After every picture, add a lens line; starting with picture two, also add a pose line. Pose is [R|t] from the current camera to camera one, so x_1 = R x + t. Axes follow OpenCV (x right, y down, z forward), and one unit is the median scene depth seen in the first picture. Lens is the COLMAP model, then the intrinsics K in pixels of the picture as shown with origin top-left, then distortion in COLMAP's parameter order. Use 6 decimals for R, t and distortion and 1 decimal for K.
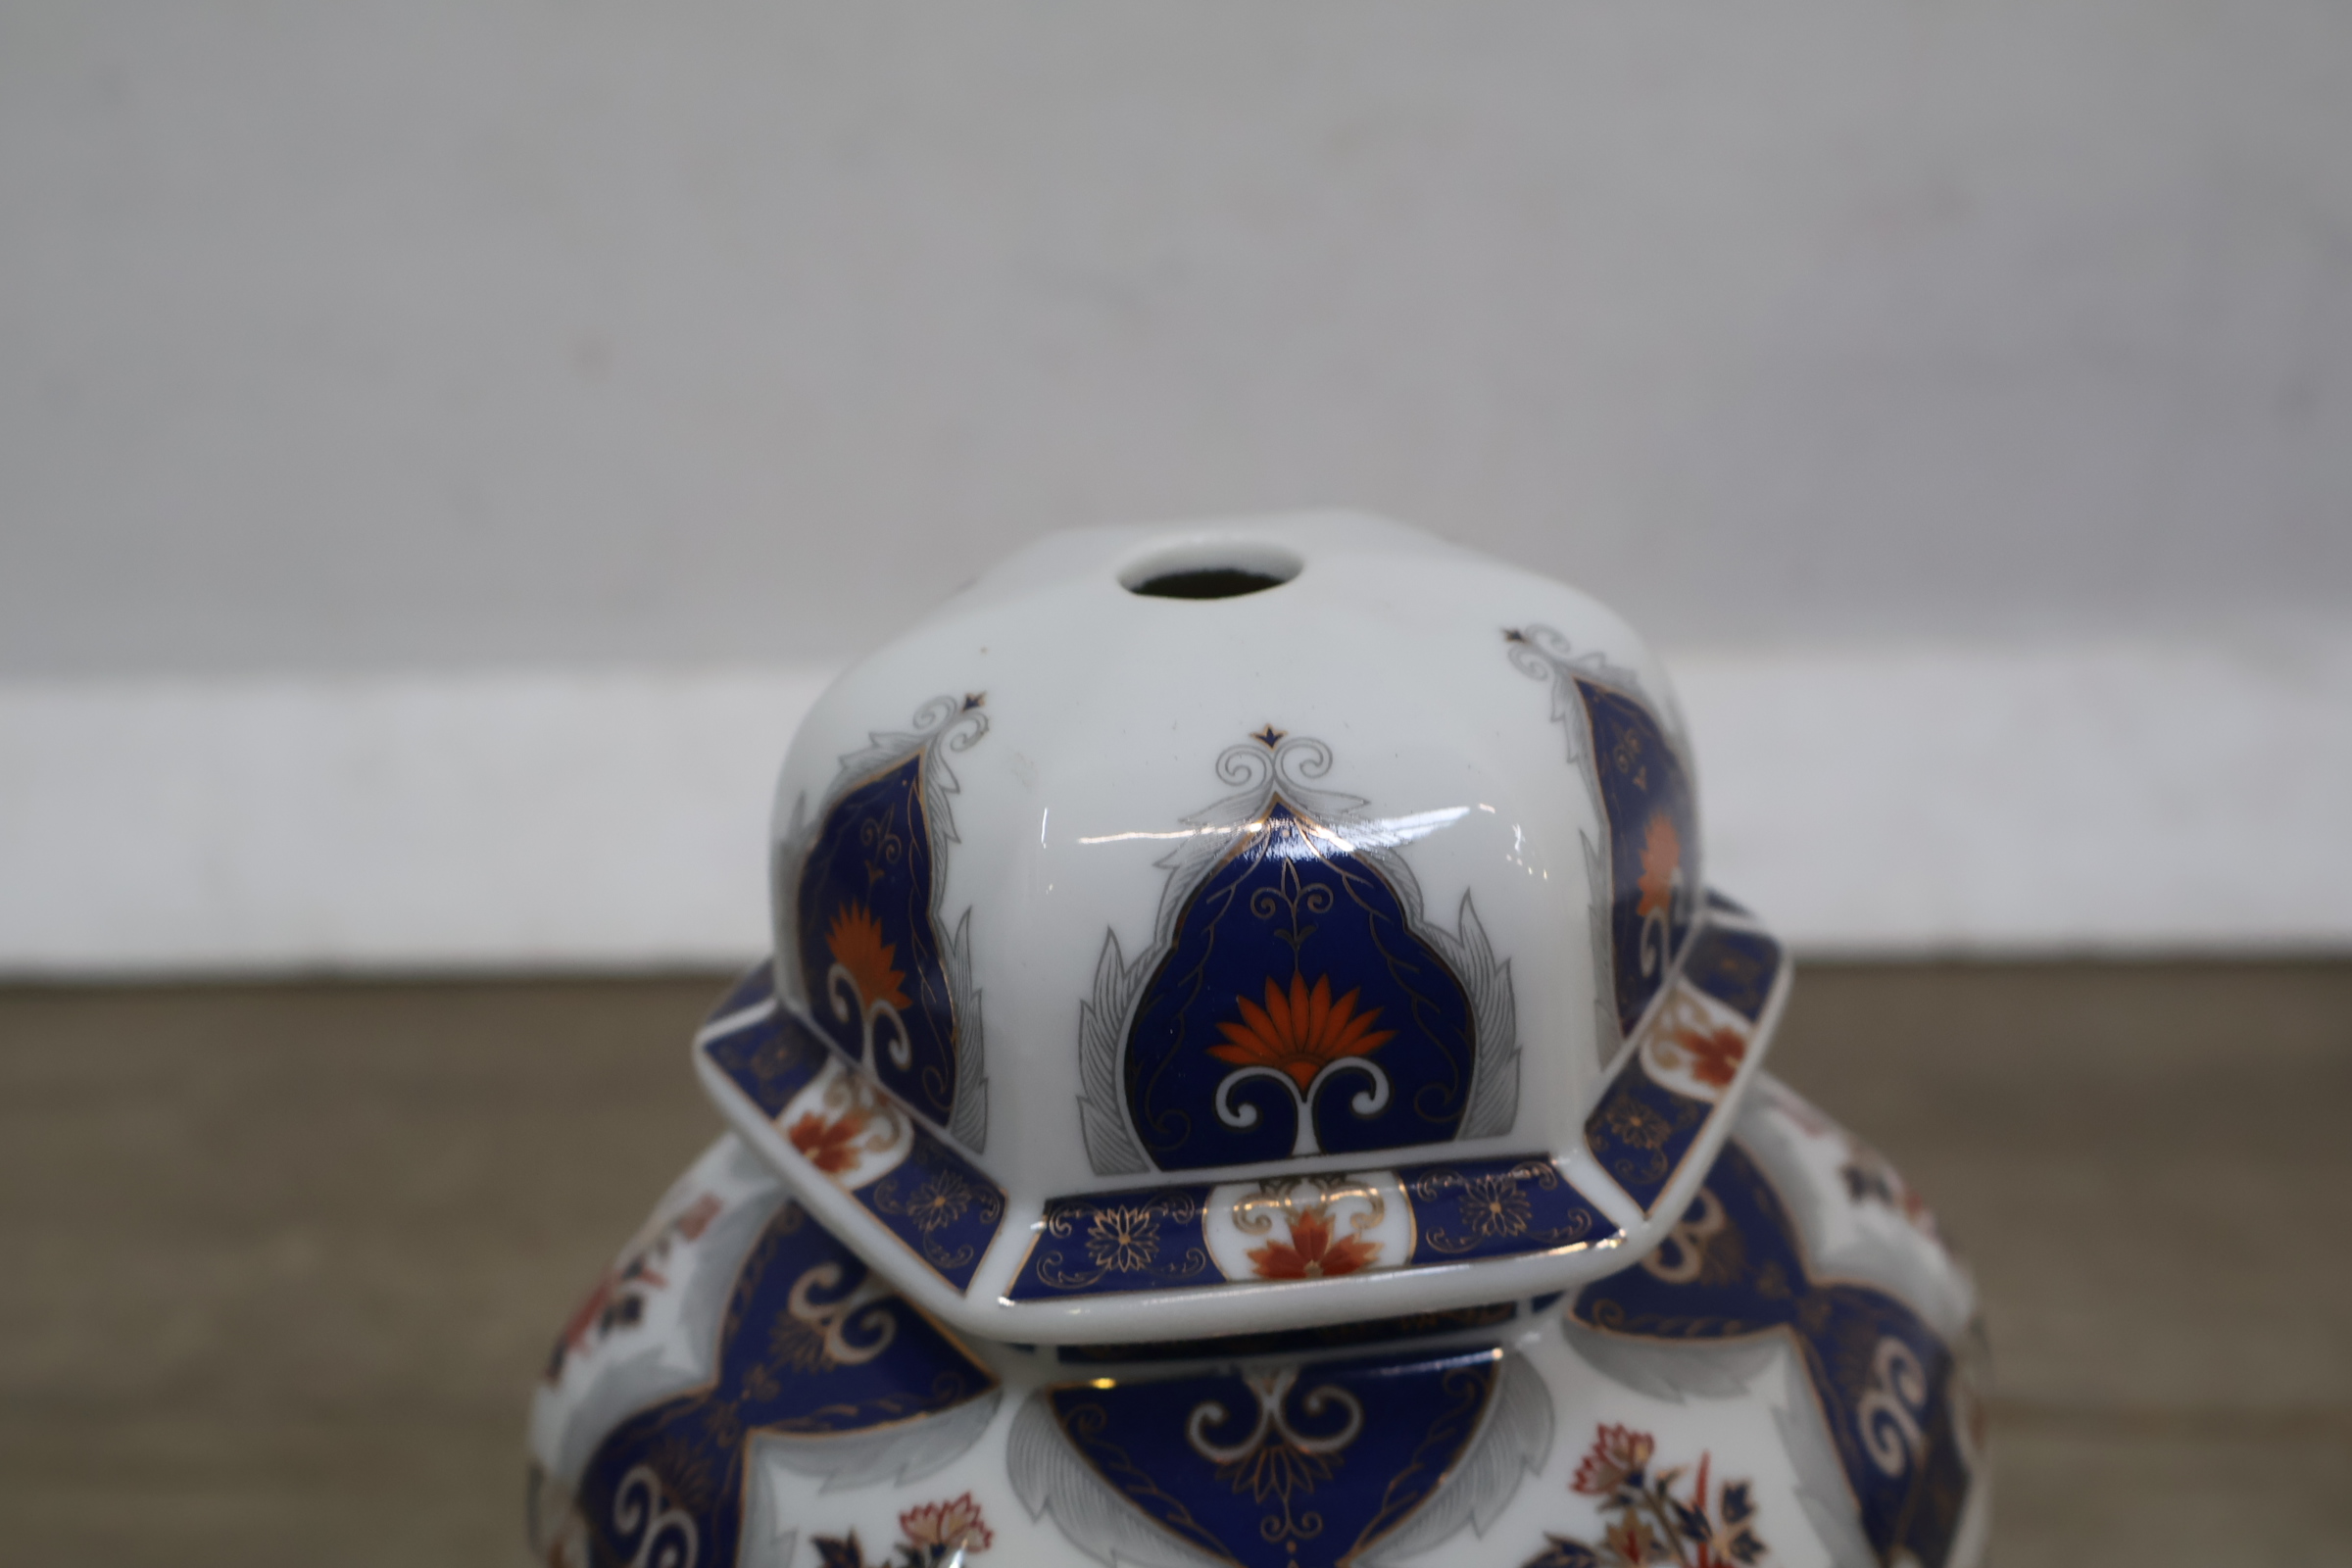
lens RADIAL K [[2310.7, 0, 1116.7], [0, 2310.7, 694.7], [0, 0, 1]] dist [-0.037808, 0.000000]
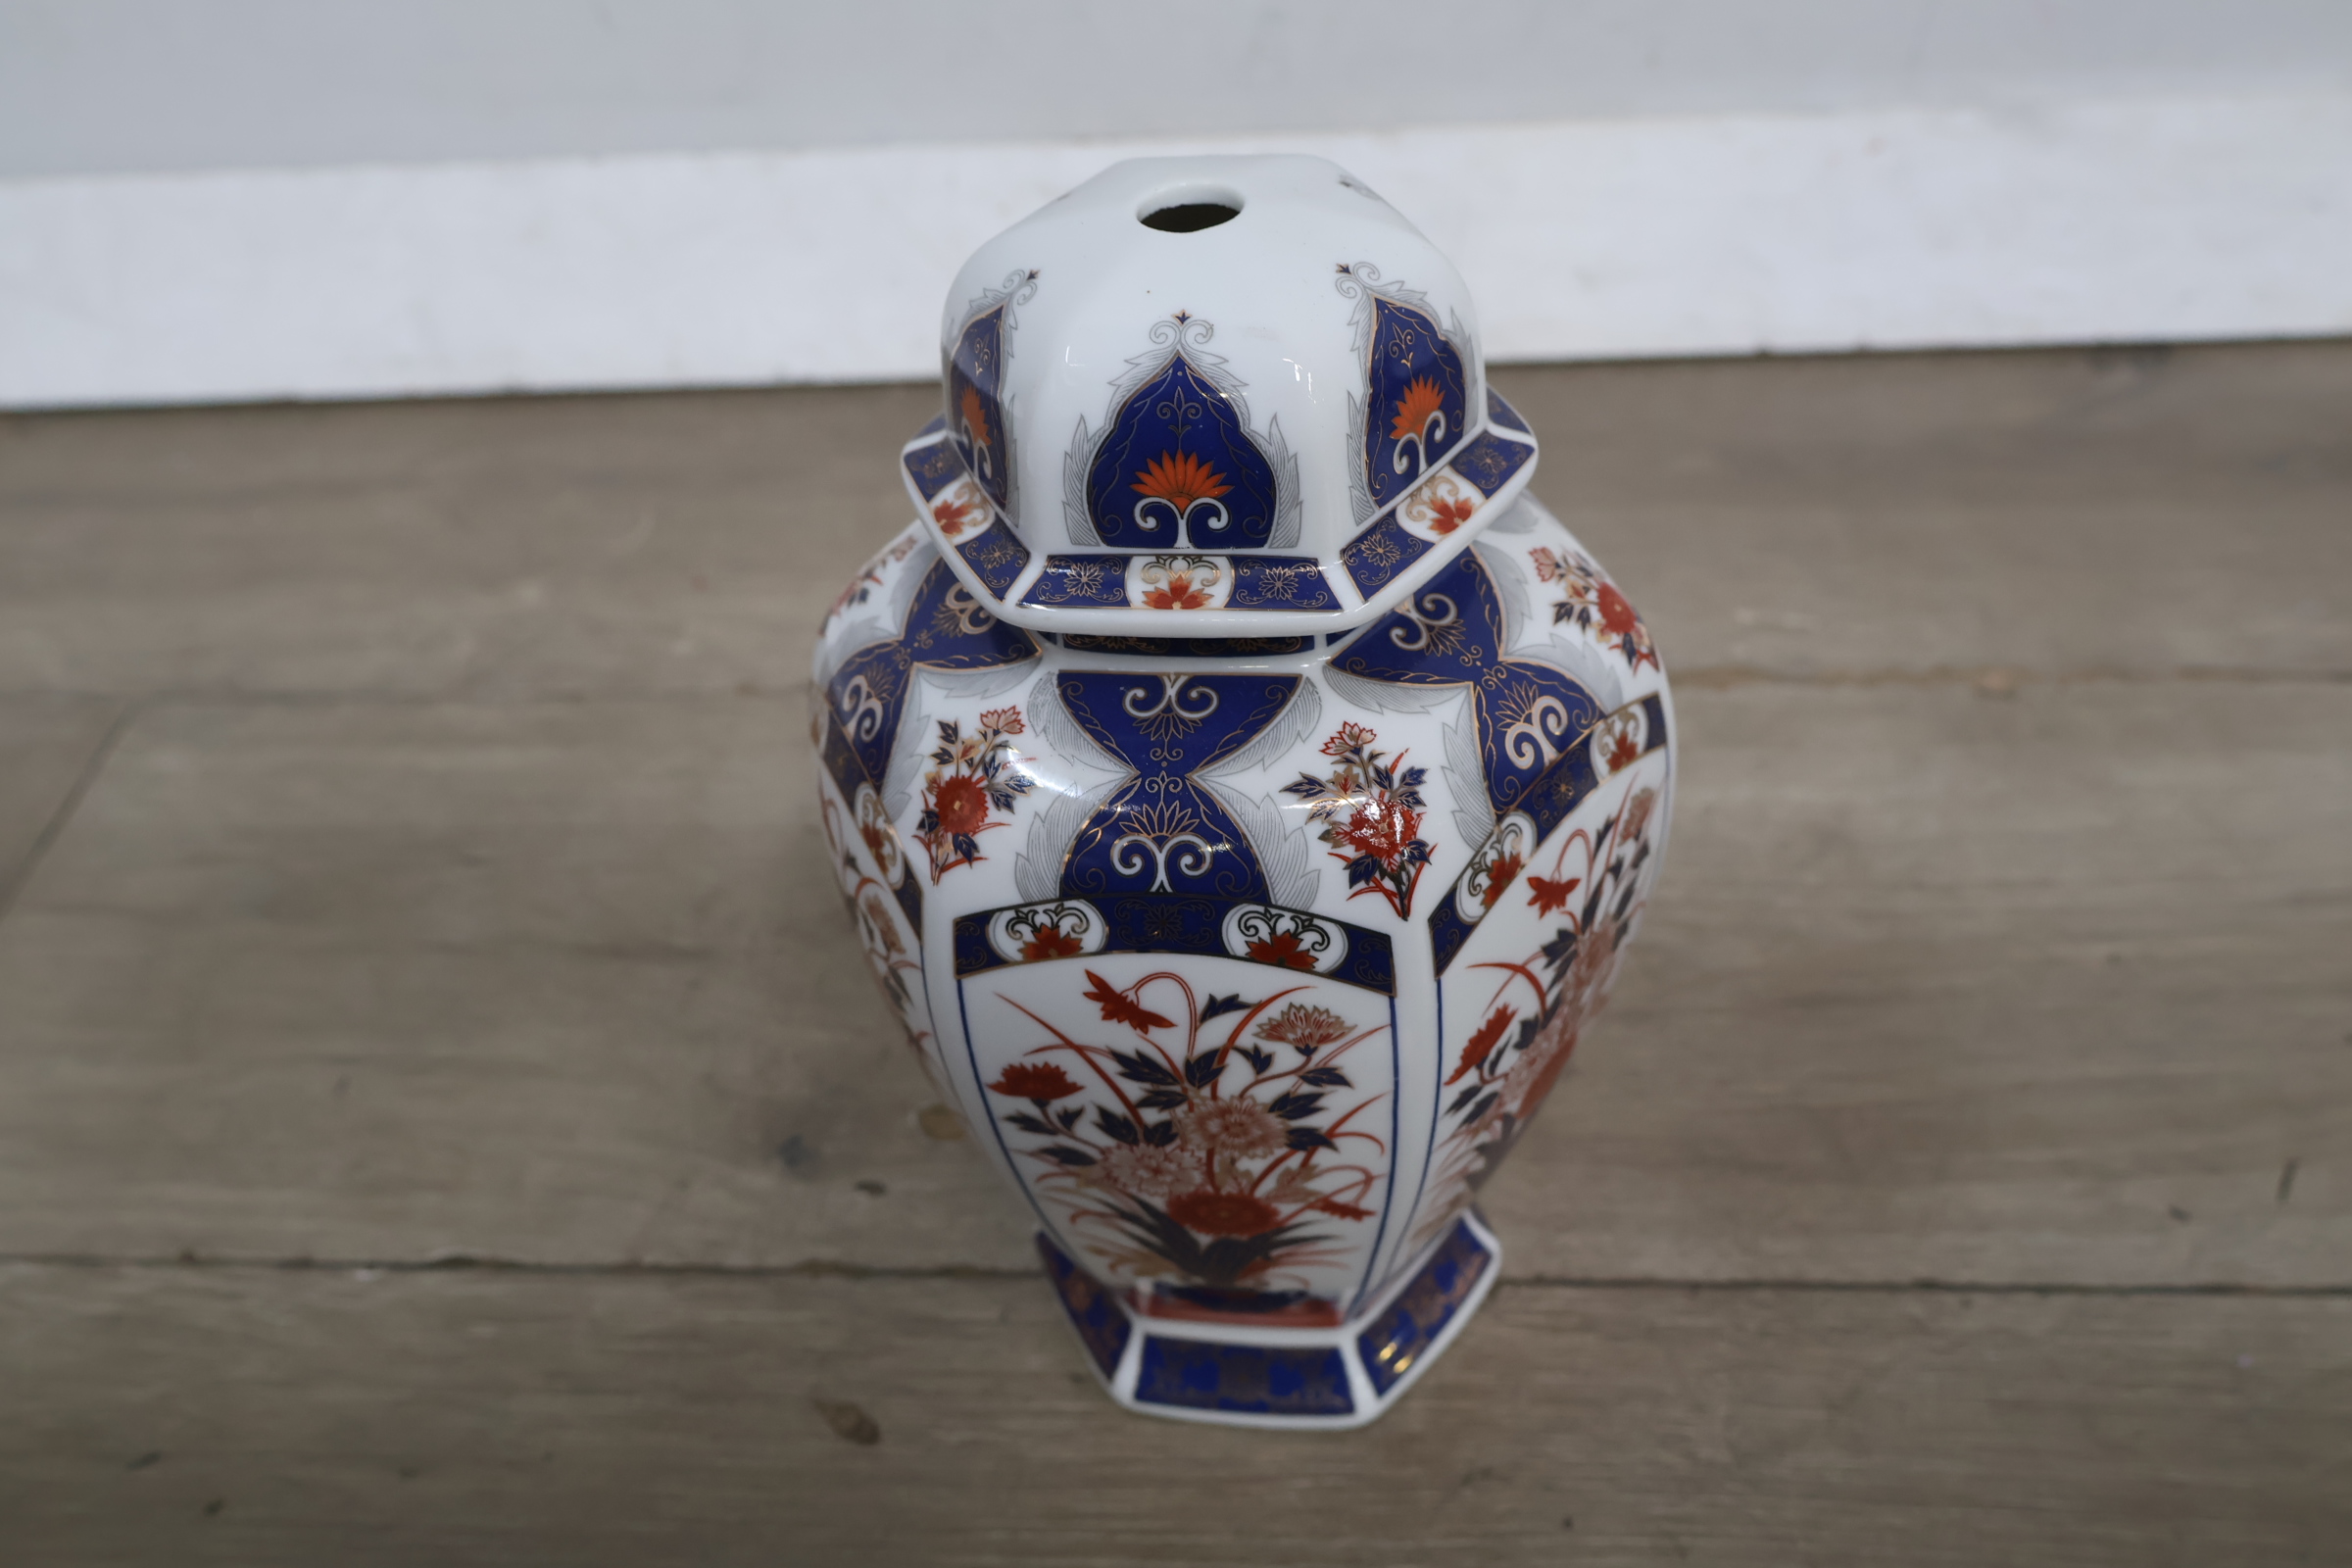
lens RADIAL K [[2558.5, 0, 1164.6], [0, 2558.5, 821.5], [0, 0, 1]] dist [-0.003967, 0.000000]
pose [[0.969849, 0.136645, -0.201796, 0.489522], [-0.072043, 0.951769, 0.298237, -0.195096], [0.232816, -0.274707, 0.932916, -0.945885]]
